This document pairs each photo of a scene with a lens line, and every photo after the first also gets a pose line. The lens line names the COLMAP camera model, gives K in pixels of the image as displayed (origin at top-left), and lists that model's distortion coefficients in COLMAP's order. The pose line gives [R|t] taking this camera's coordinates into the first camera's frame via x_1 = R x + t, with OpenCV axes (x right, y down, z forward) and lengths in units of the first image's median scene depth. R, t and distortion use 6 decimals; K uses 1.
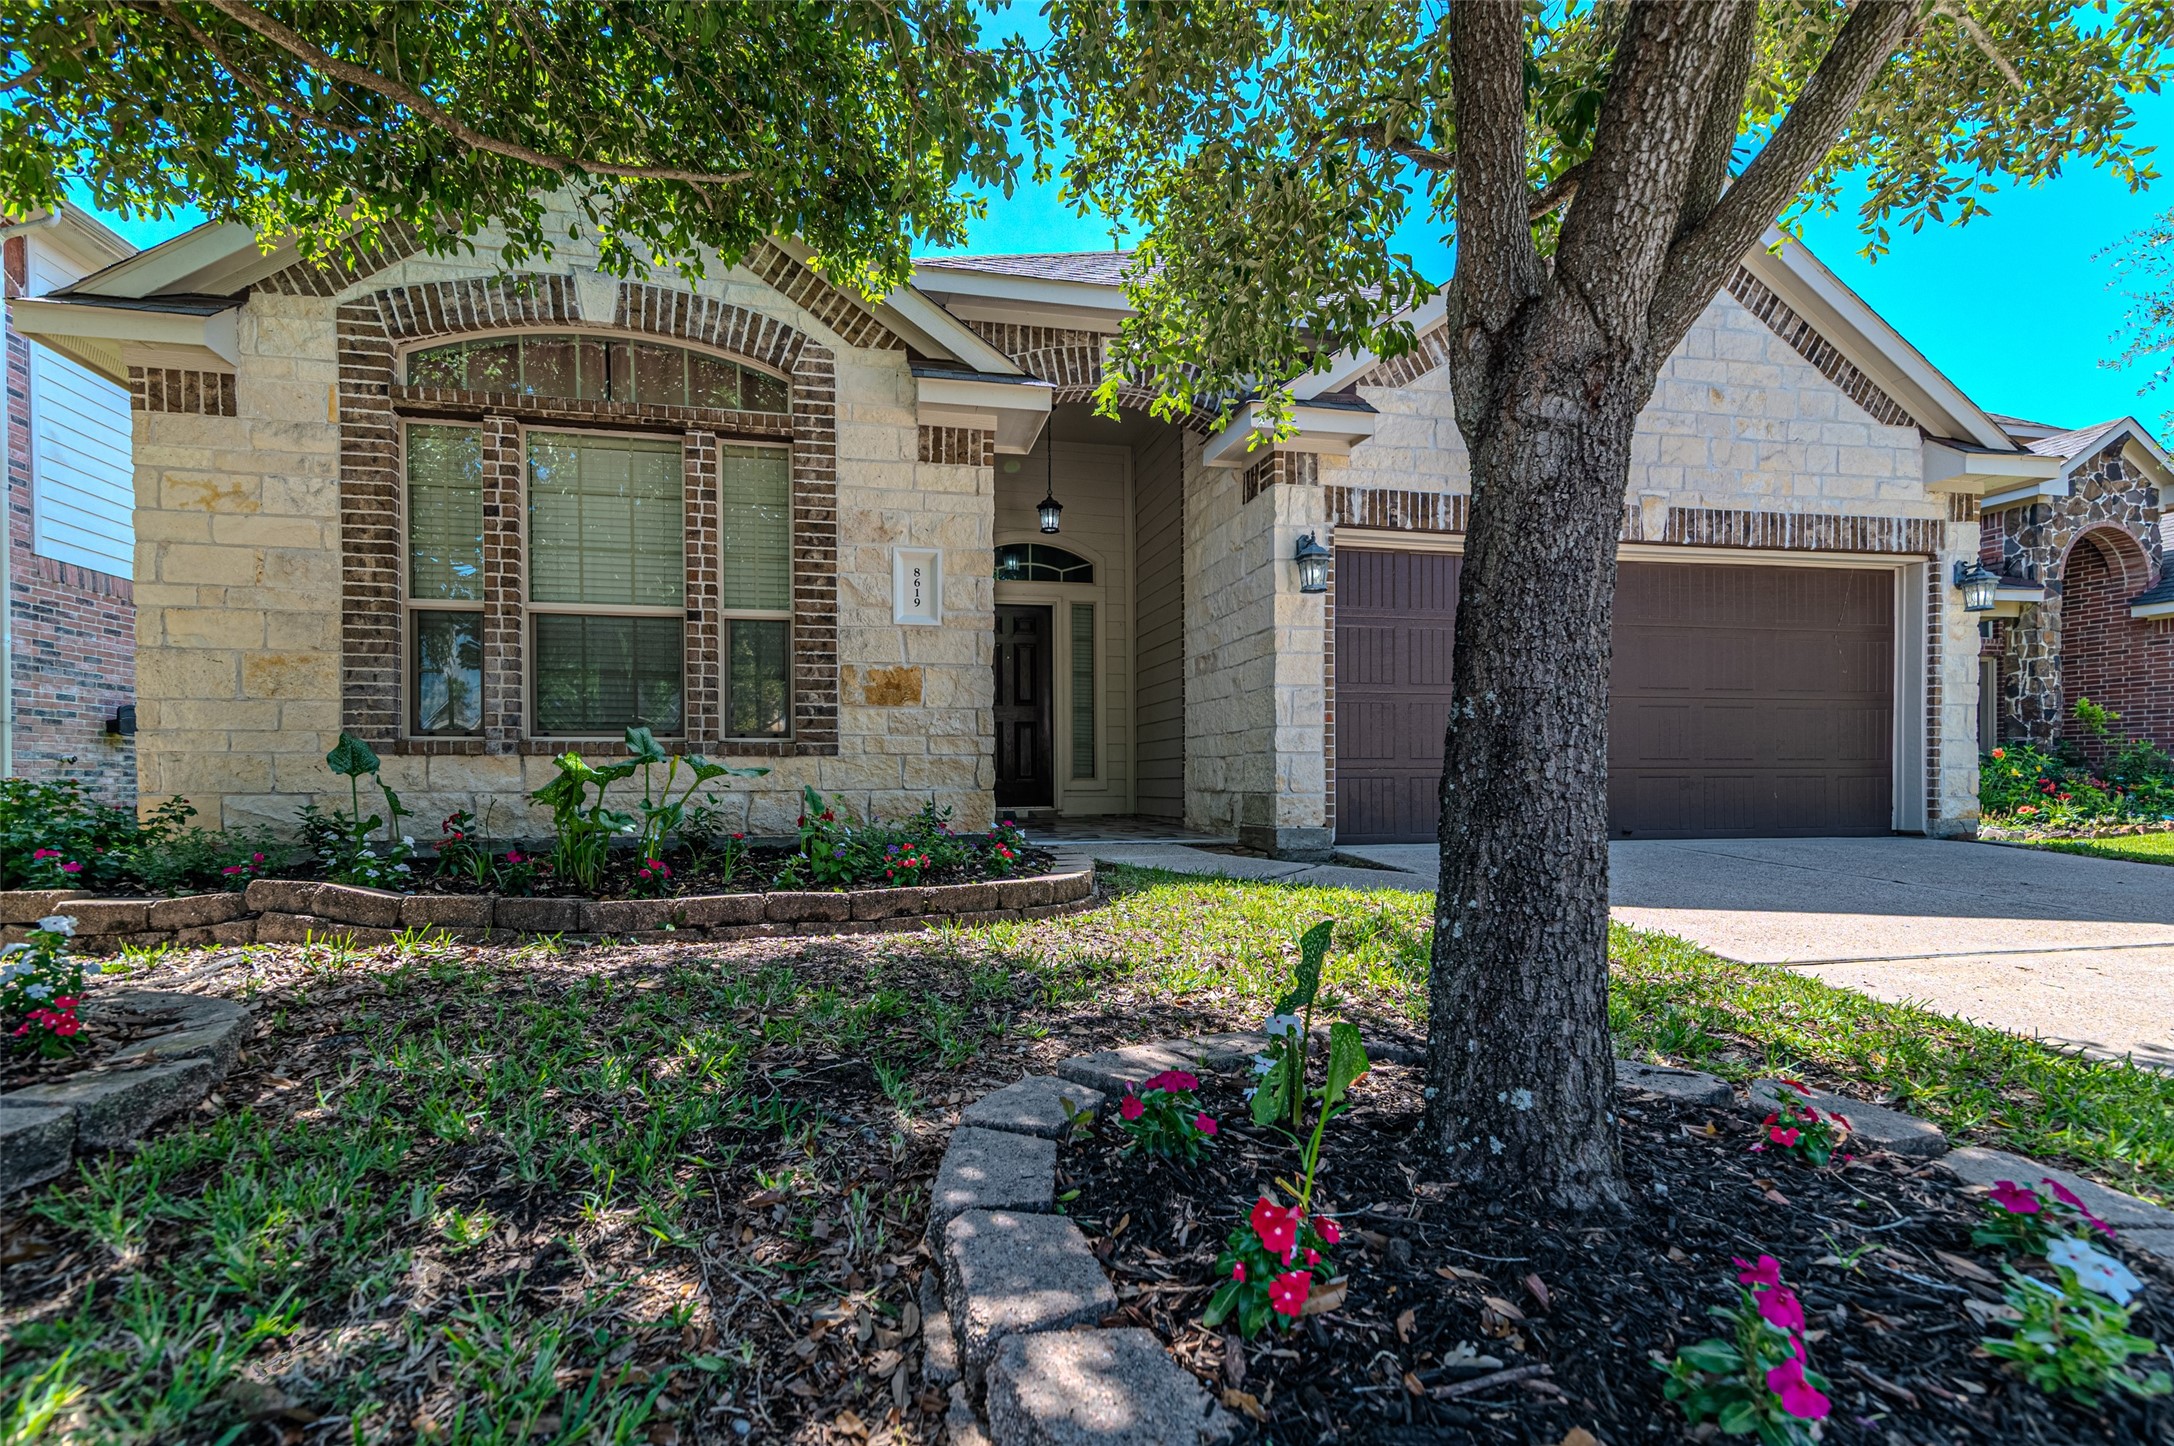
lens RADIAL K [[1021.0, 0, 1065.9], [0, 1021.0, 775.8], [0, 0, 1]] dist [0.014770, -0.002153]
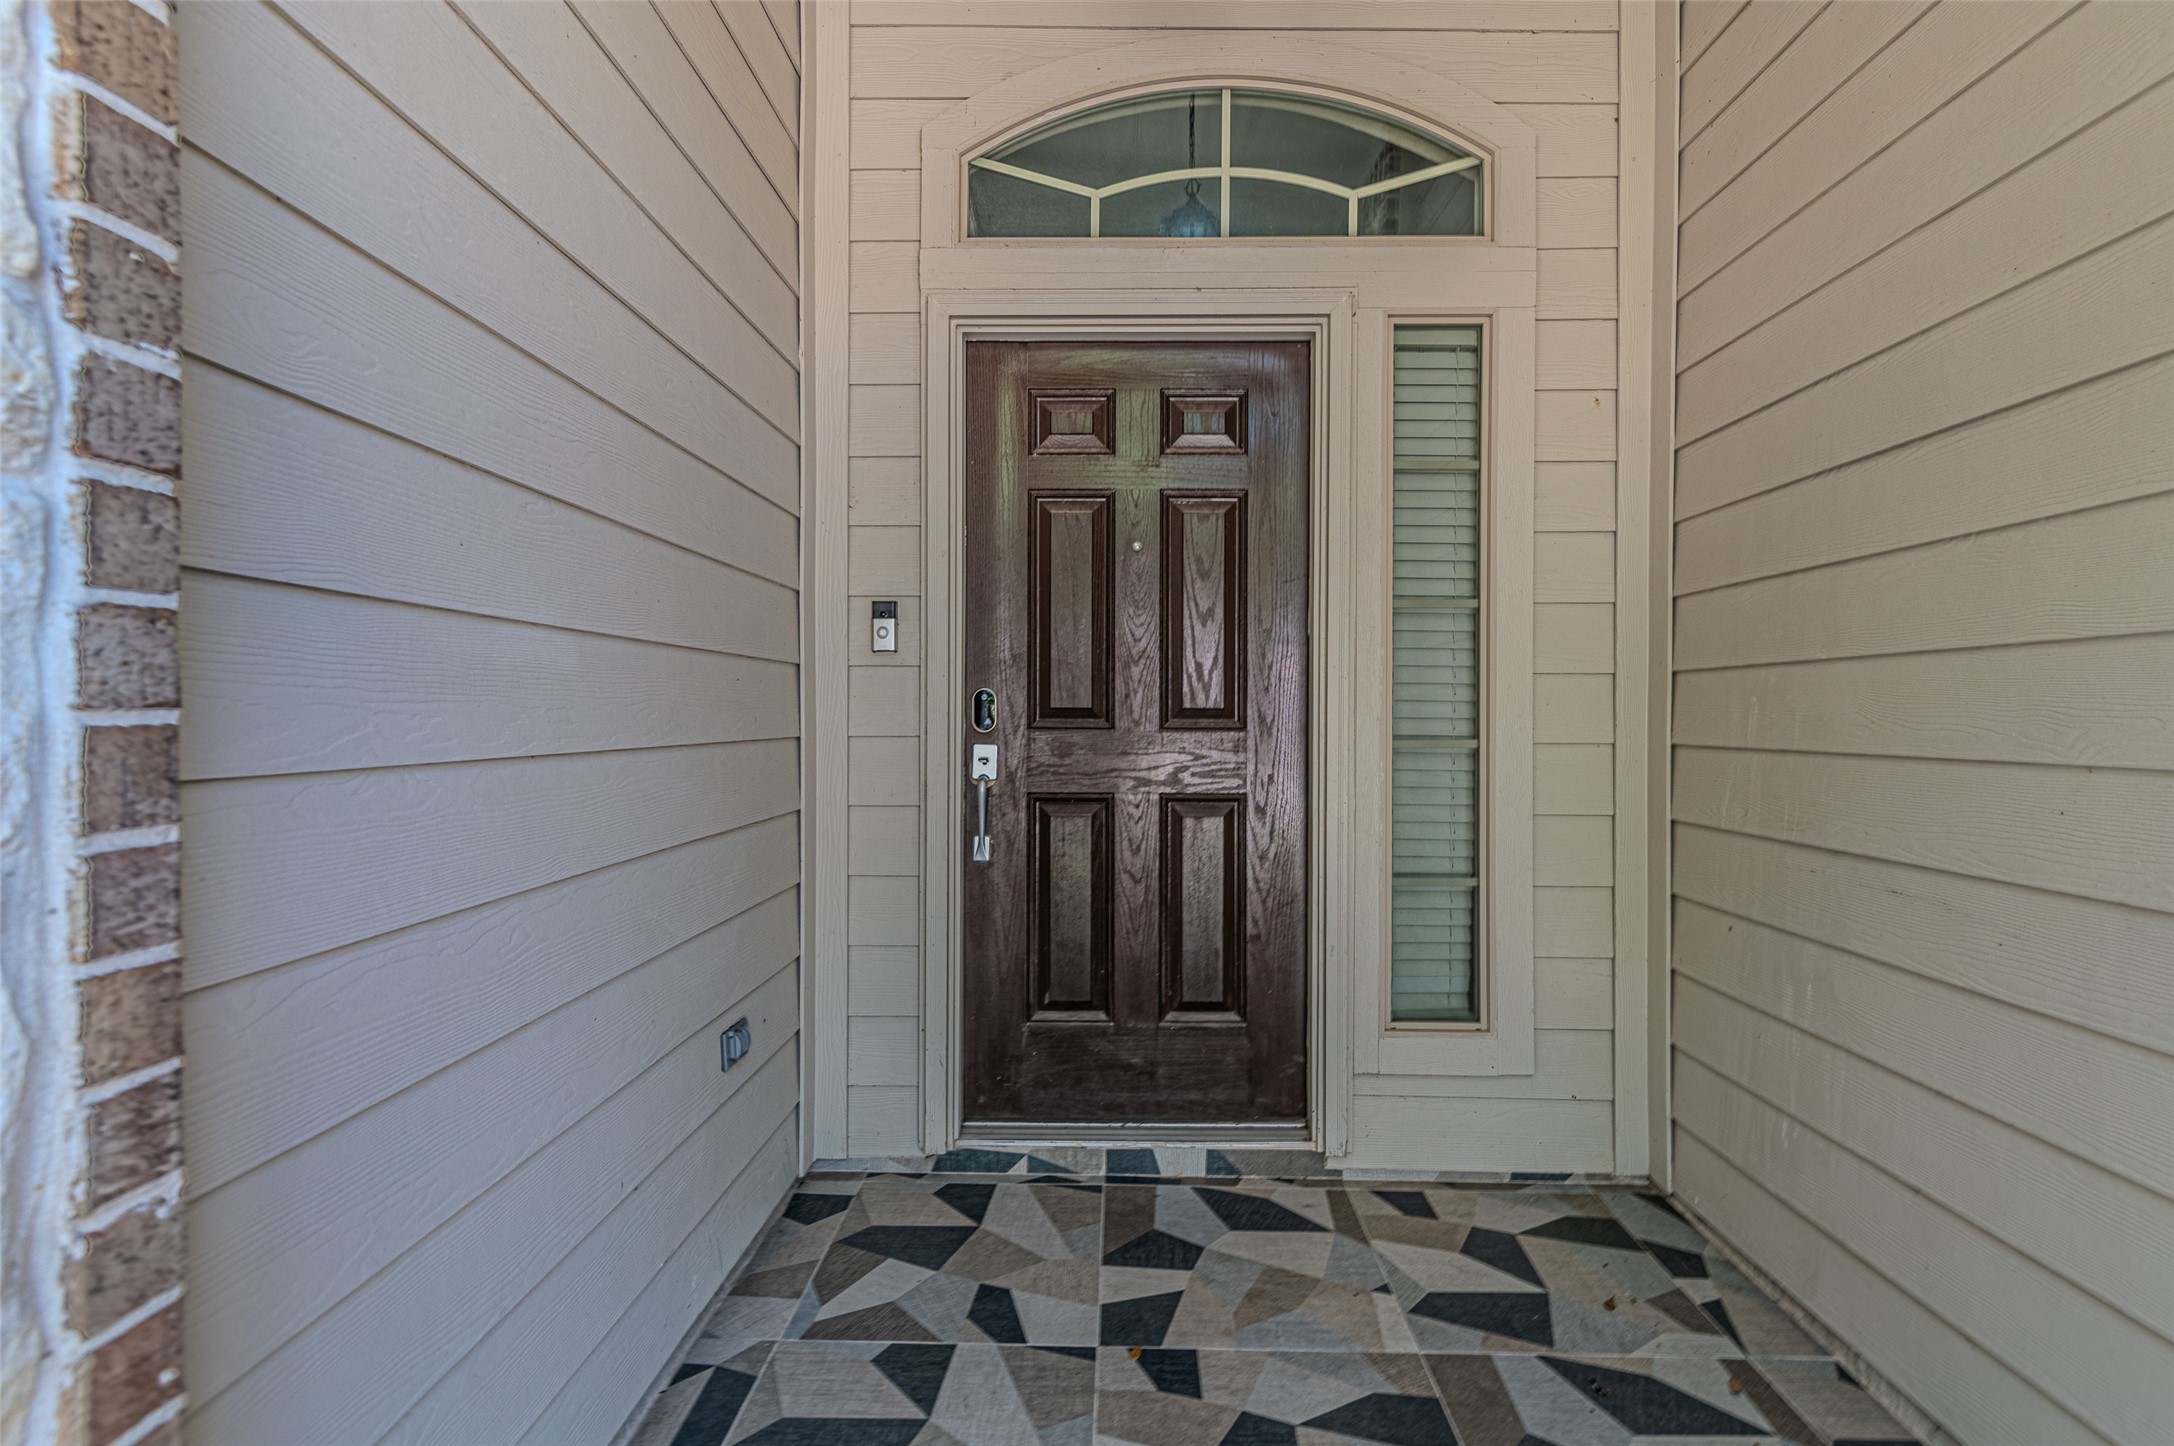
lens RADIAL K [[1021.0, 0, 1091.6], [0, 1021.0, 719.6], [0, 0, 1]] dist [0.014770, -0.002153]
pose [[0.974949, 0.008447, -0.222266, -0.015376], [-0.008152, 0.999964, 0.002243, -0.116098], [0.222277, -0.000375, 0.974983, 1.199008]]
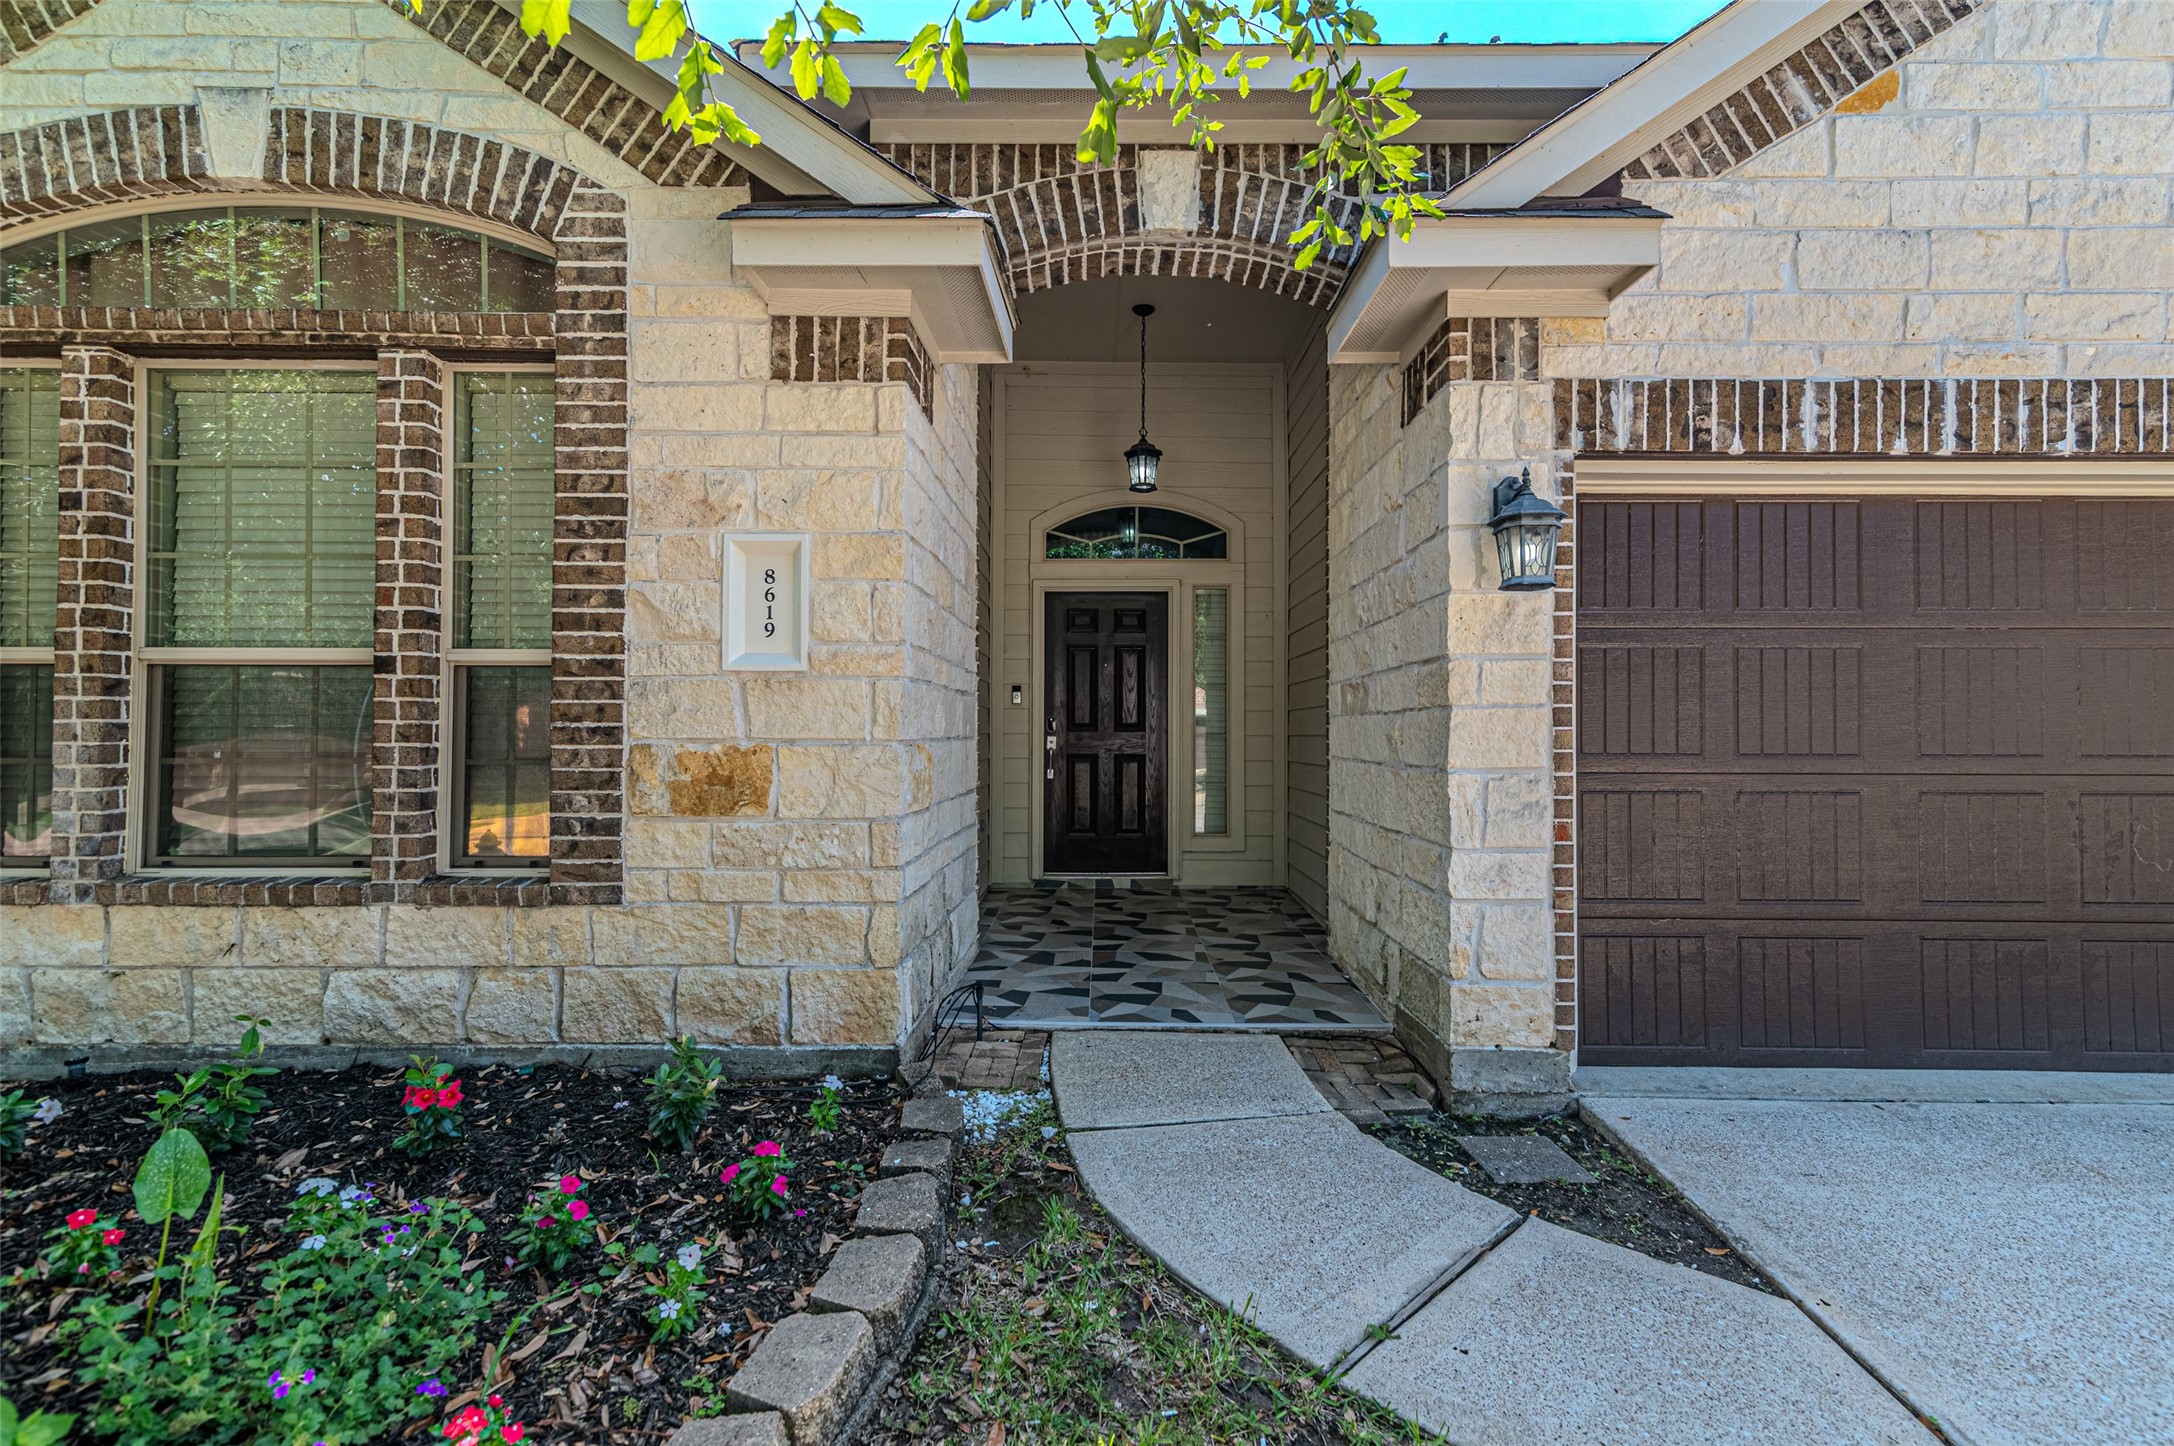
lens RADIAL K [[1021.0, 0, 1091.2], [0, 1021.0, 720.0], [0, 0, 1]] dist [0.014770, -0.002153]
pose [[0.976523, 0.003107, -0.215392, 0.144059], [-0.005735, 0.999917, -0.011576, -0.110268], [0.215338, 0.012540, 0.976459, 0.470530]]
